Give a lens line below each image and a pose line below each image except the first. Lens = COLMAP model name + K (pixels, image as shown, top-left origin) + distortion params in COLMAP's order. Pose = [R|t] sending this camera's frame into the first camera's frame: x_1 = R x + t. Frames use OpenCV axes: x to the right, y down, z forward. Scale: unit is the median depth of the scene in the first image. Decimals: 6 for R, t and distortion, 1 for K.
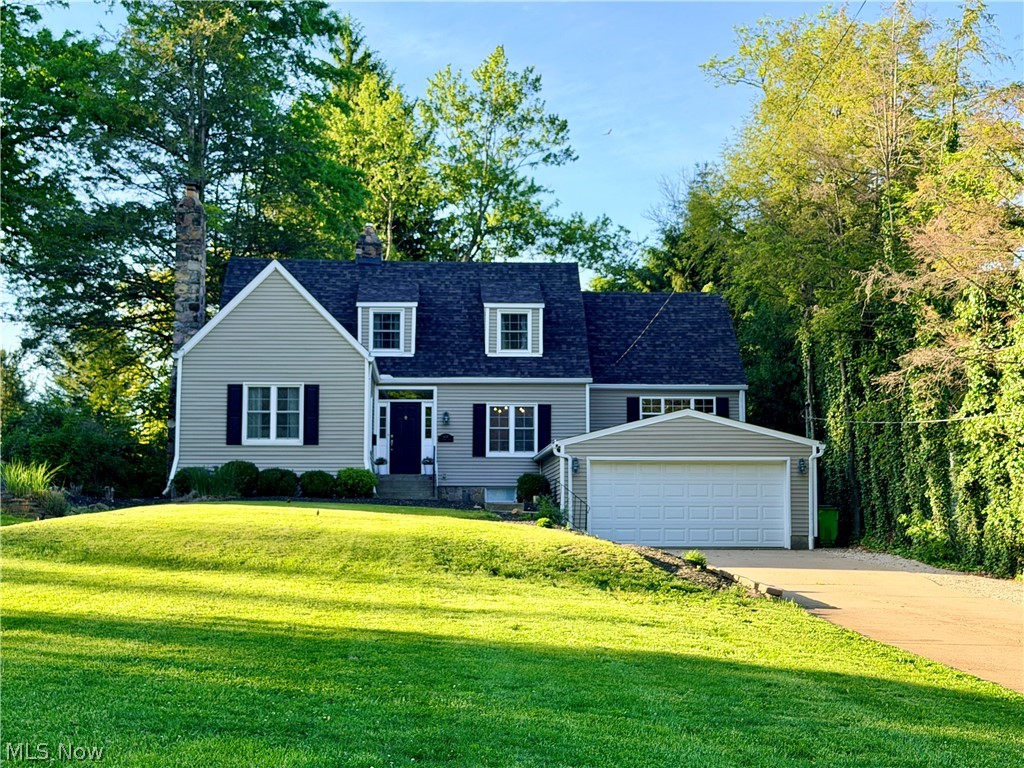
lens RADIAL K [[1466.4, 0, 512.0], [0, 1466.4, 384.0], [0, 0, 1]] dist [0.100087, 0.045902]
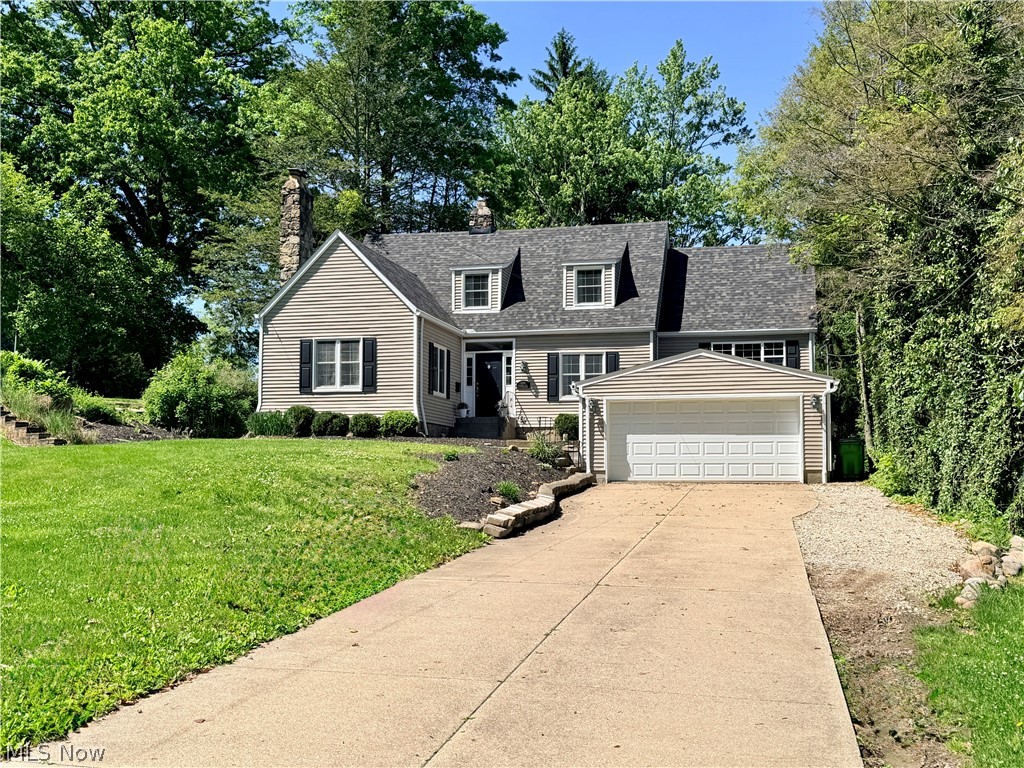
lens RADIAL K [[1185.0, 0, 512.0], [0, 1185.0, 384.0], [0, 0, 1]] dist [0.118813, 0.001788]
pose [[0.963005, -0.022066, -0.268579, 0.187632], [0.028653, 0.999377, 0.020629, 0.017775], [0.267956, -0.027562, 0.963037, 0.131242]]
